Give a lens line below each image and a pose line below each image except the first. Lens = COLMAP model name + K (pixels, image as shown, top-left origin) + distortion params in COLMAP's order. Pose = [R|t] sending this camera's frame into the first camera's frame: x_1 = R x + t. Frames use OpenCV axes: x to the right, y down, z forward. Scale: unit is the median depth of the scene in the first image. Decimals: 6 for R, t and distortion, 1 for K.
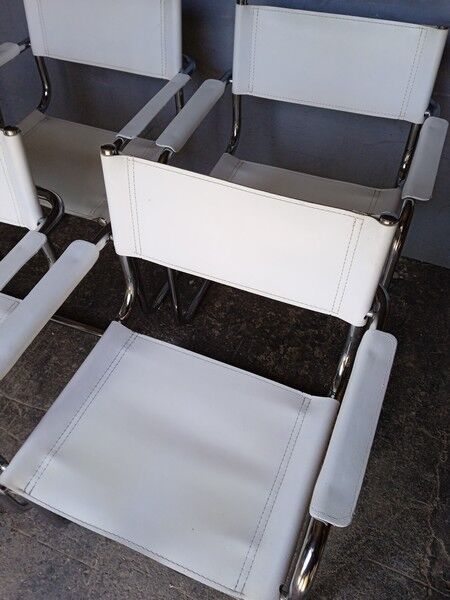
lens RADIAL K [[513.1, 0, 228.7], [0, 513.1, 297.8], [0, 0, 1]] dist [0.096396, -0.168640]
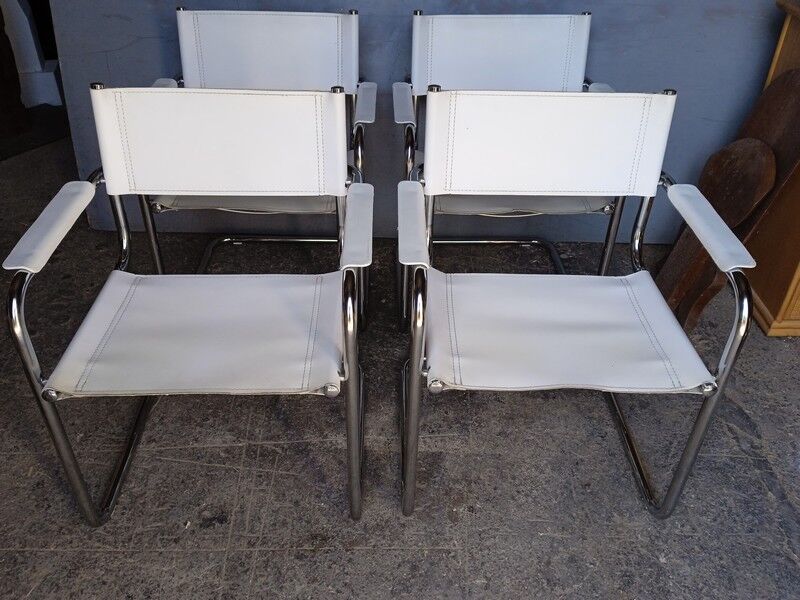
lens RADIAL K [[684.1, 0, 397.8], [0, 684.1, 297.9], [0, 0, 1]] dist [0.096396, -0.168640]
pose [[0.916170, -0.191977, 0.351821, -0.823031], [0.282387, 0.932122, -0.226729, 0.426292], [-0.284414, 0.307072, 0.908194, -0.226394]]
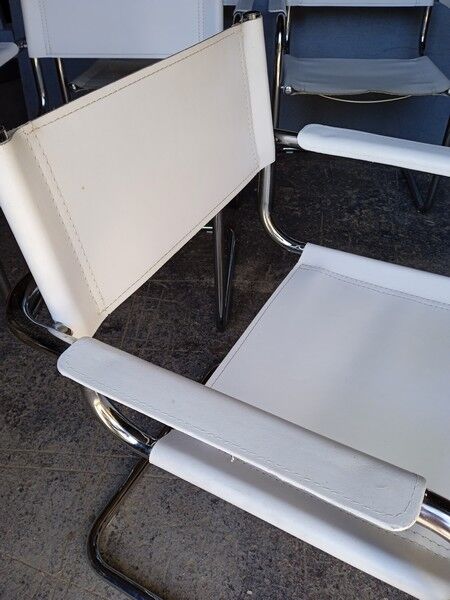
lens RADIAL K [[513.1, 0, 223.3], [0, 513.1, 302.0], [0, 0, 1]] dist [0.096396, -0.168640]
pose [[0.953328, -0.181135, 0.241570, -0.789567], [0.225750, 0.958902, -0.171887, 0.662400], [-0.200507, 0.218399, 0.955039, -0.045654]]
